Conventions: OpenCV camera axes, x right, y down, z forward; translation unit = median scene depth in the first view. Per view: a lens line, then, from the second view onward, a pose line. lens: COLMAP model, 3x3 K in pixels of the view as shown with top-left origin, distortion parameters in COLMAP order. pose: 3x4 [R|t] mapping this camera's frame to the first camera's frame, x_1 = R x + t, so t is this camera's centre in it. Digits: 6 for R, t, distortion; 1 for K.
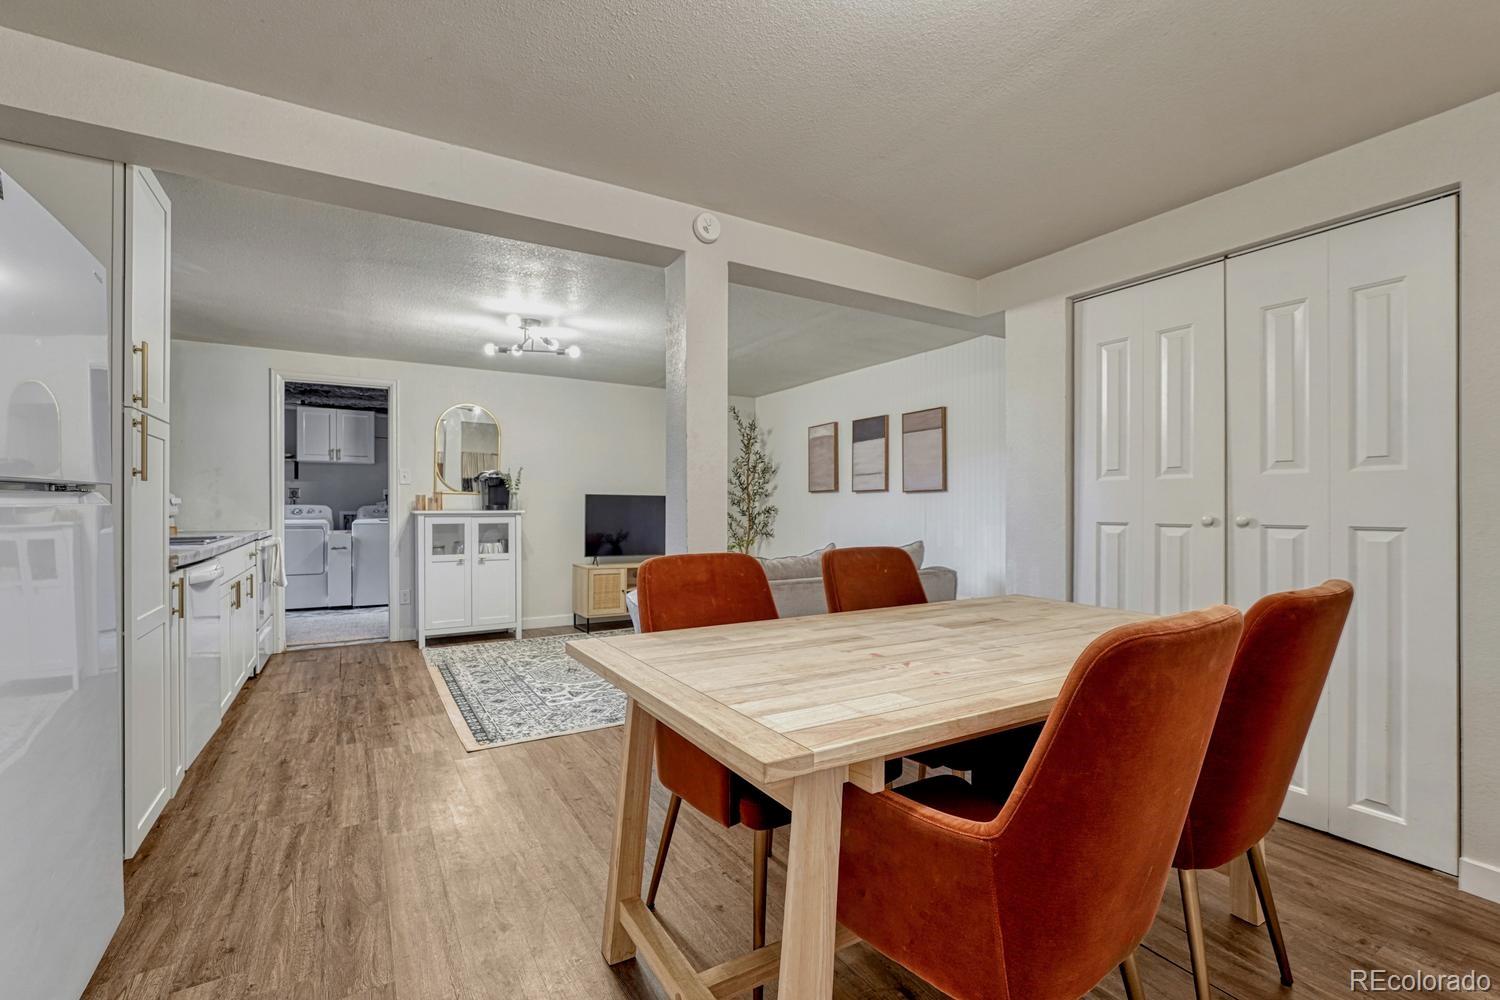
lens RADIAL K [[668.1, 0, 750.0], [0, 668.1, 500.0], [0, 0, 1]] dist [-0.019508, -0.000145]
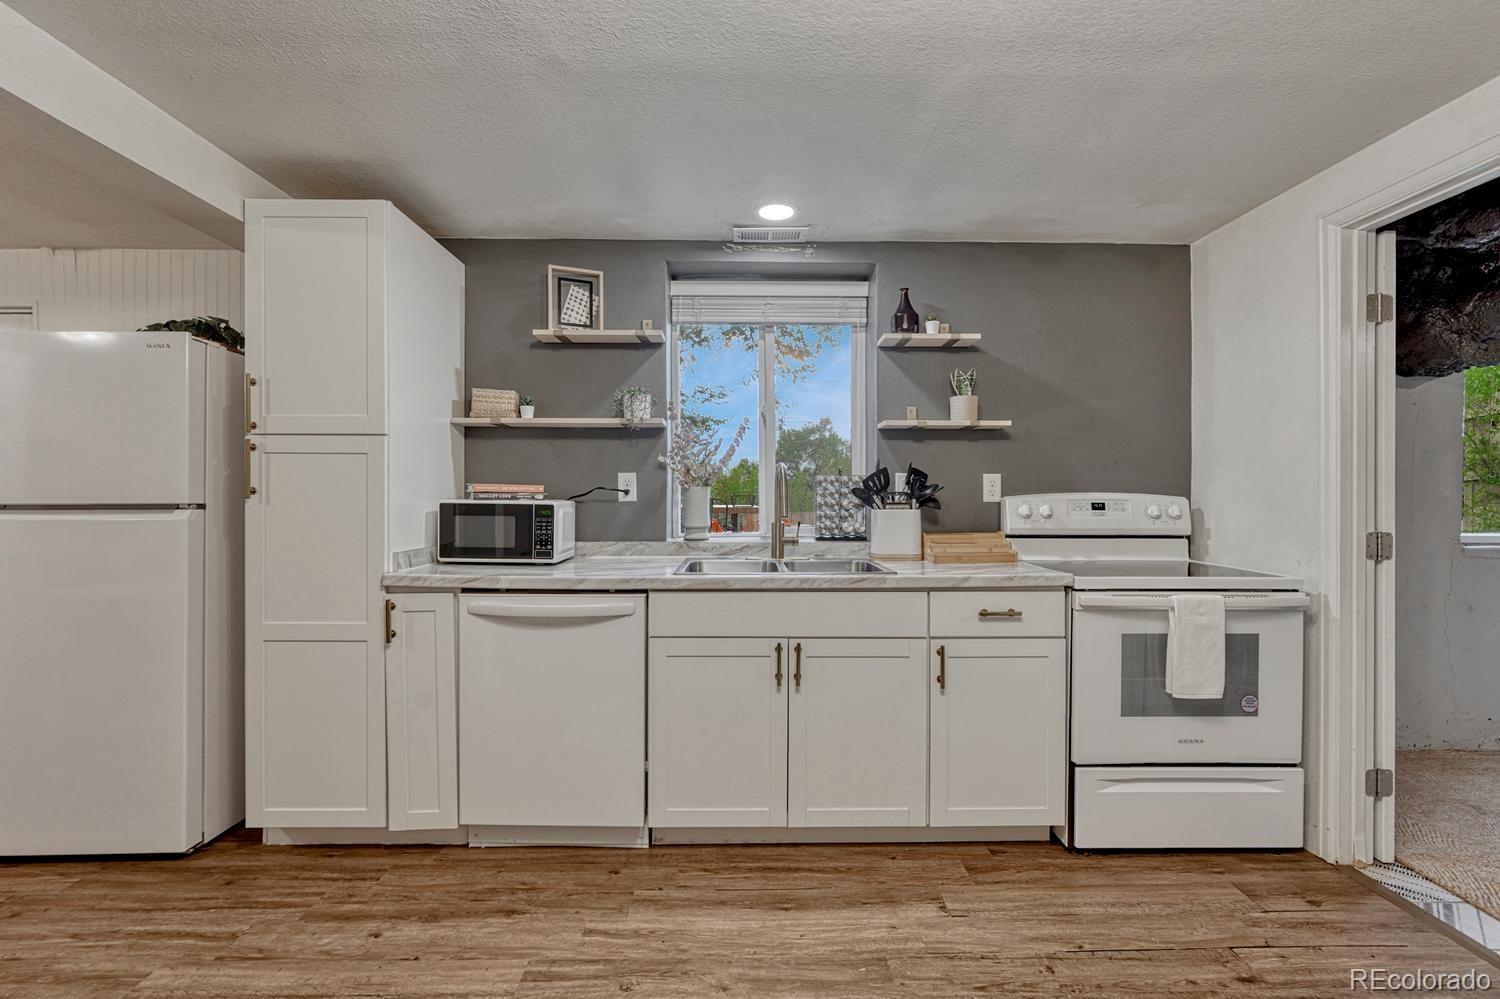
lens RADIAL K [[655.9, 0, 754.9], [0, 655.9, 495.1], [0, 0, 1]] dist [-0.006750, 0.000968]
pose [[-0.495727, 0.000159, -0.868479, -0.139095], [0.003685, 0.999991, -0.001921, -0.011779], [0.868471, -0.004153, -0.495723, 0.839435]]
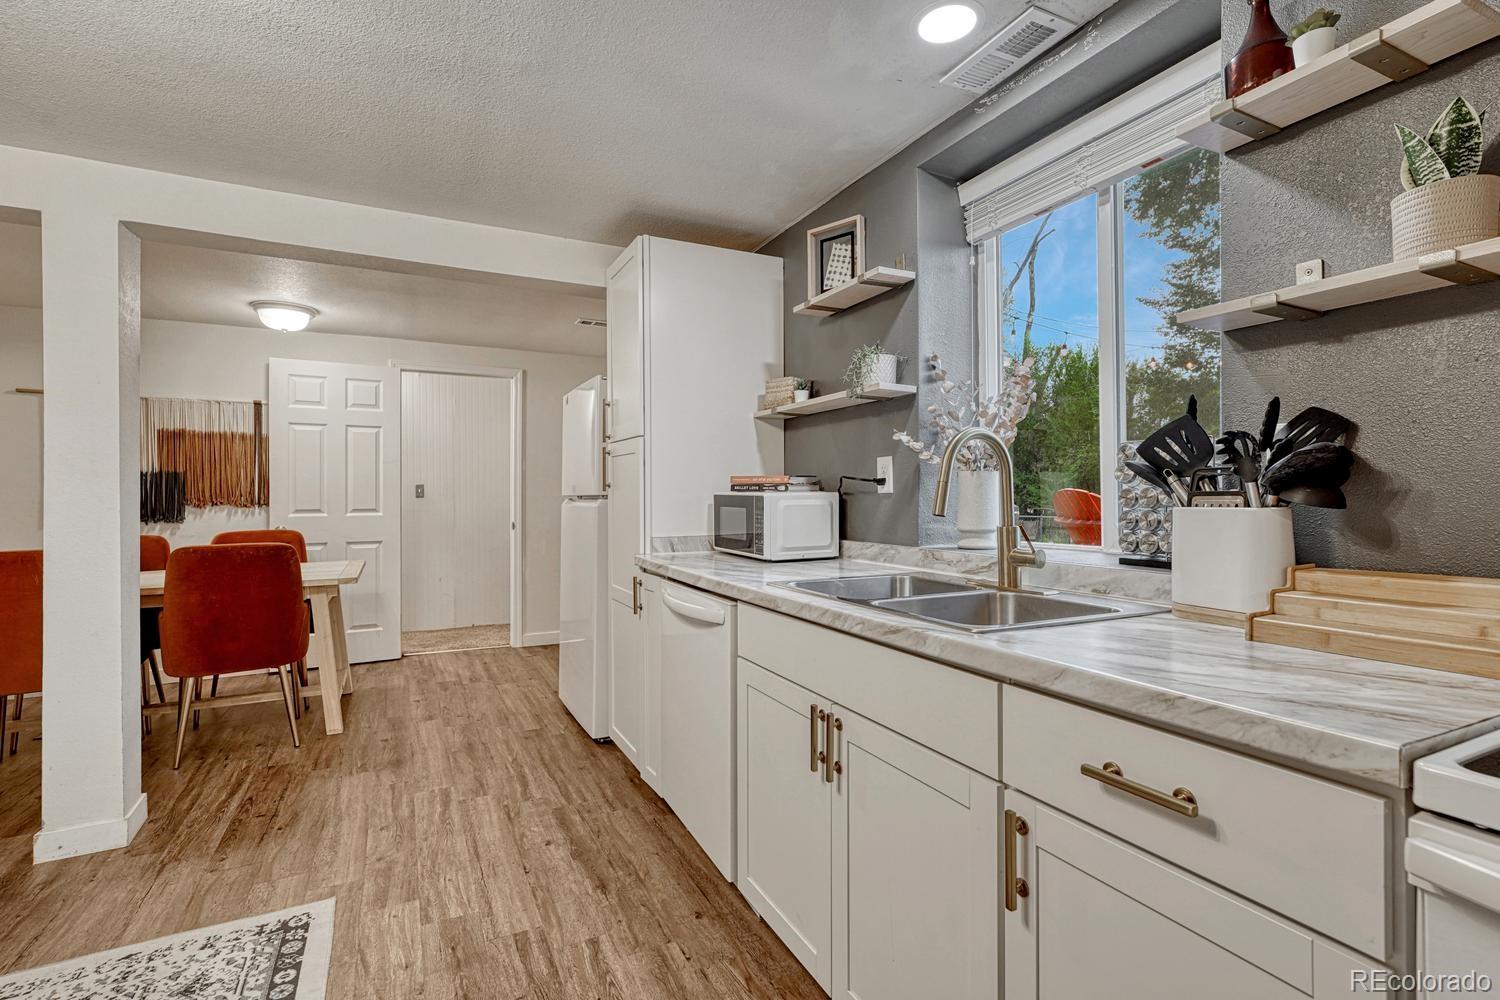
lens RADIAL K [[690.0, 0, 743.9], [0, 690.0, 490.5], [0, 0, 1]] dist [-0.001247, -0.000237]
pose [[-0.997157, 0.006090, 0.075105, -0.496621], [0.005181, 0.999911, -0.012293, -0.004569], [-0.075173, -0.011869, -0.997100, 0.933857]]
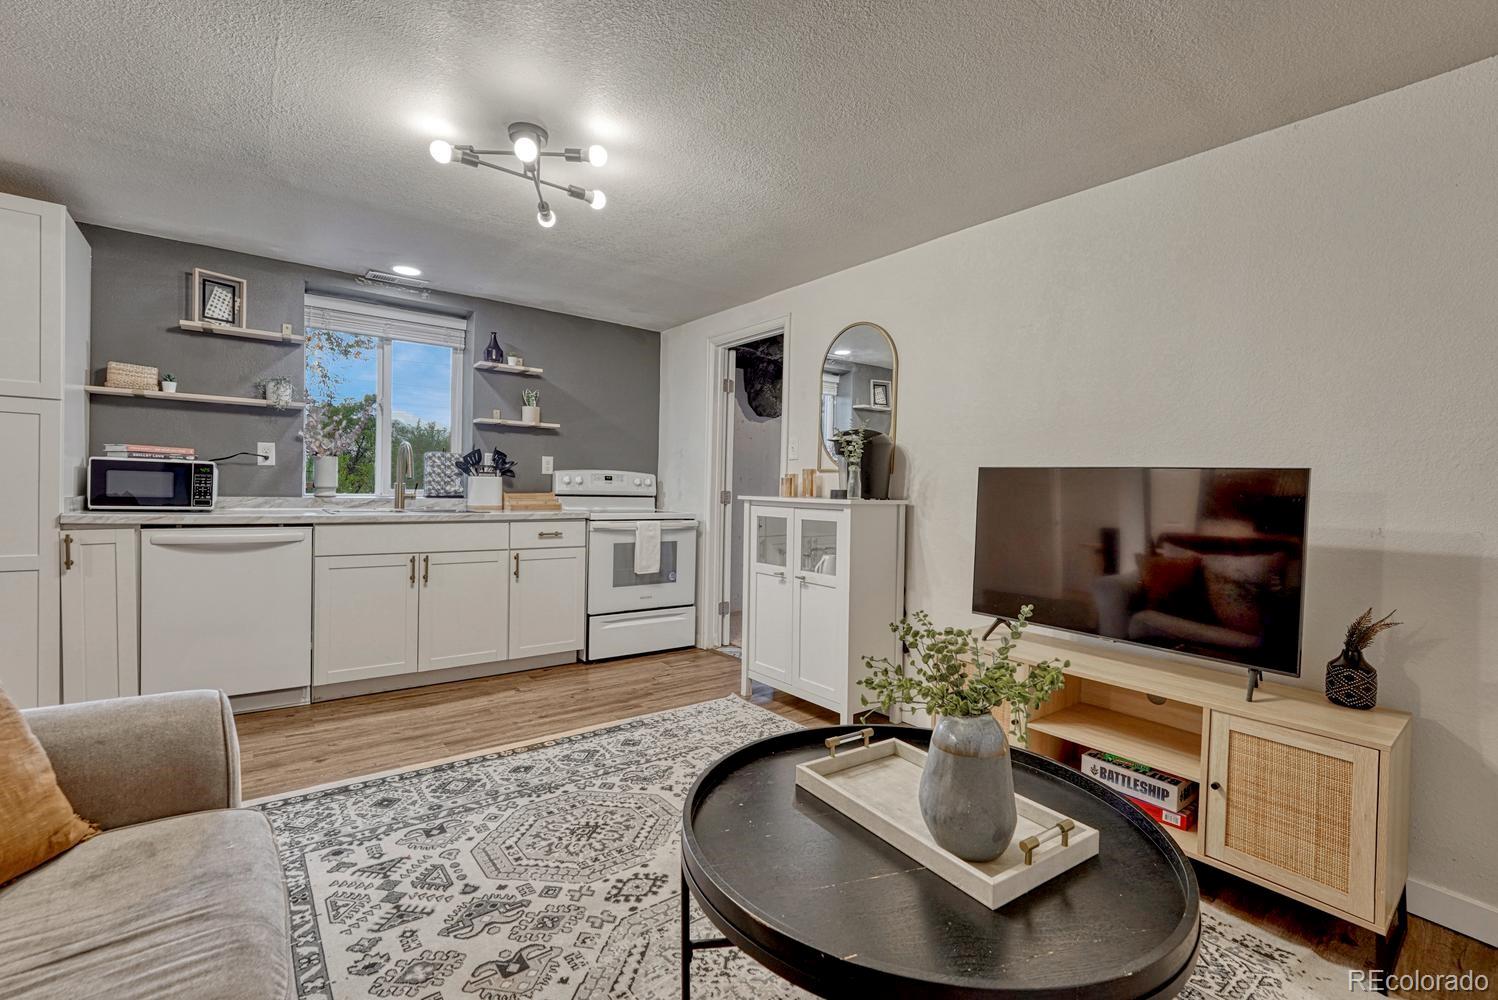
lens RADIAL K [[648.0, 0, 742.8], [0, 648.0, 495.3], [0, 0, 1]] dist [-0.013092, 0.000850]
pose [[0.120986, 0.013043, -0.992568, 0.170884], [-0.016772, 0.999798, 0.011094, 0.007756], [0.992512, 0.015305, 0.121181, 0.893712]]
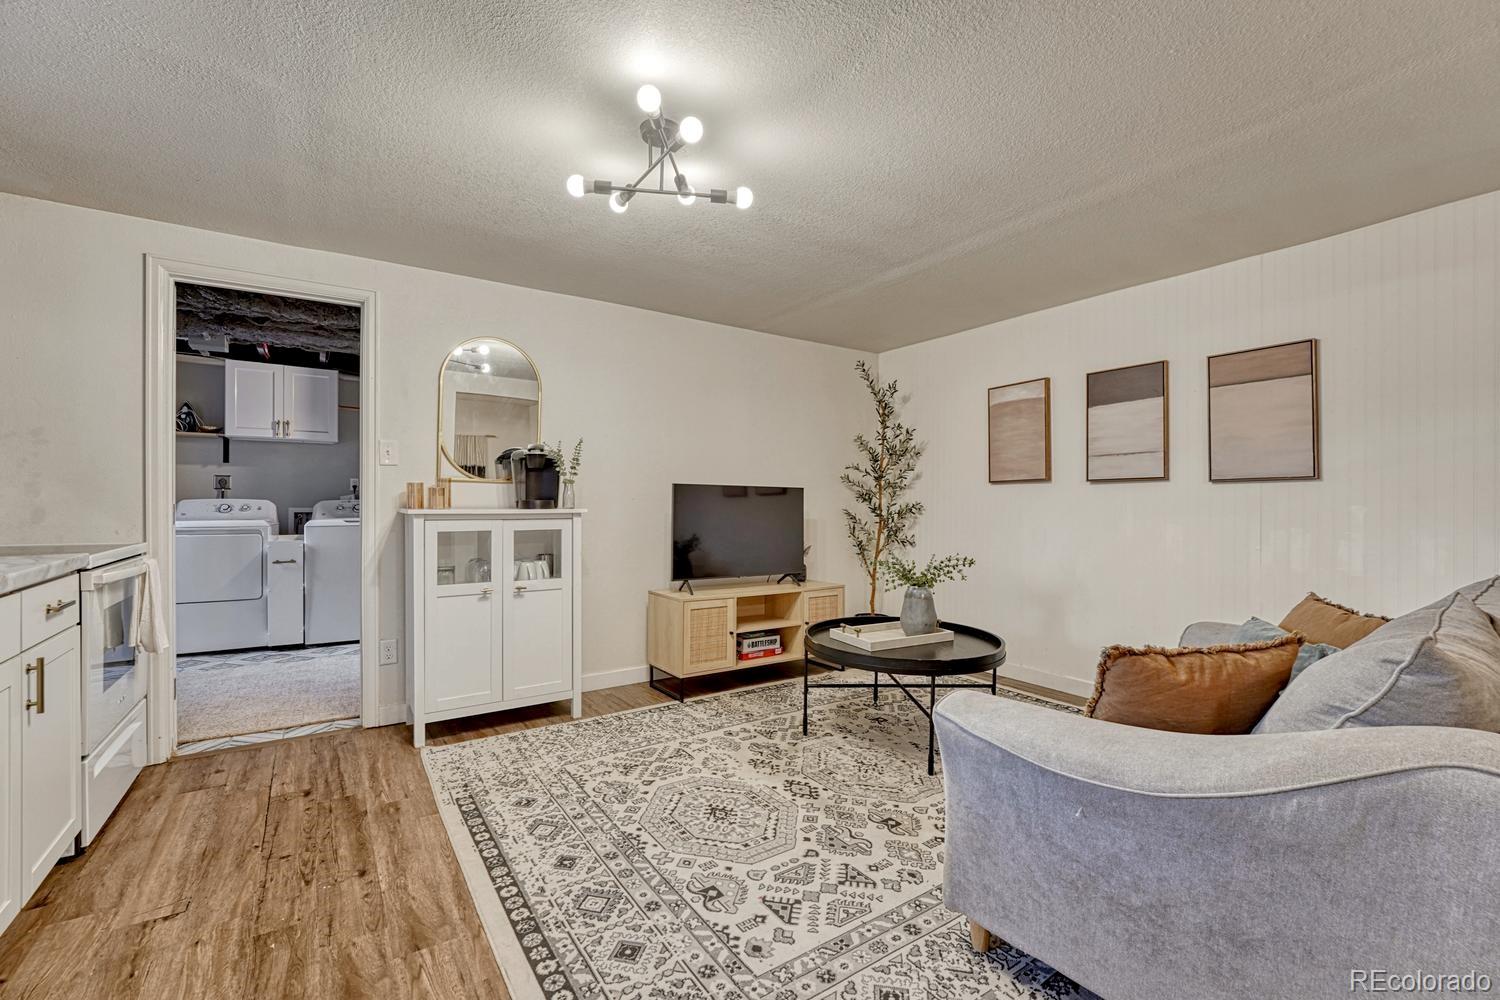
lens RADIAL K [[648.8, 0, 743.8], [0, 648.8, 495.3], [0, 0, 1]] dist [-0.013092, 0.000850]
pose [[0.999009, 0.003489, 0.044366, -0.230815], [-0.003451, 0.999994, -0.000947, 0.003247], [-0.044369, 0.000793, 0.999015, 0.413001]]
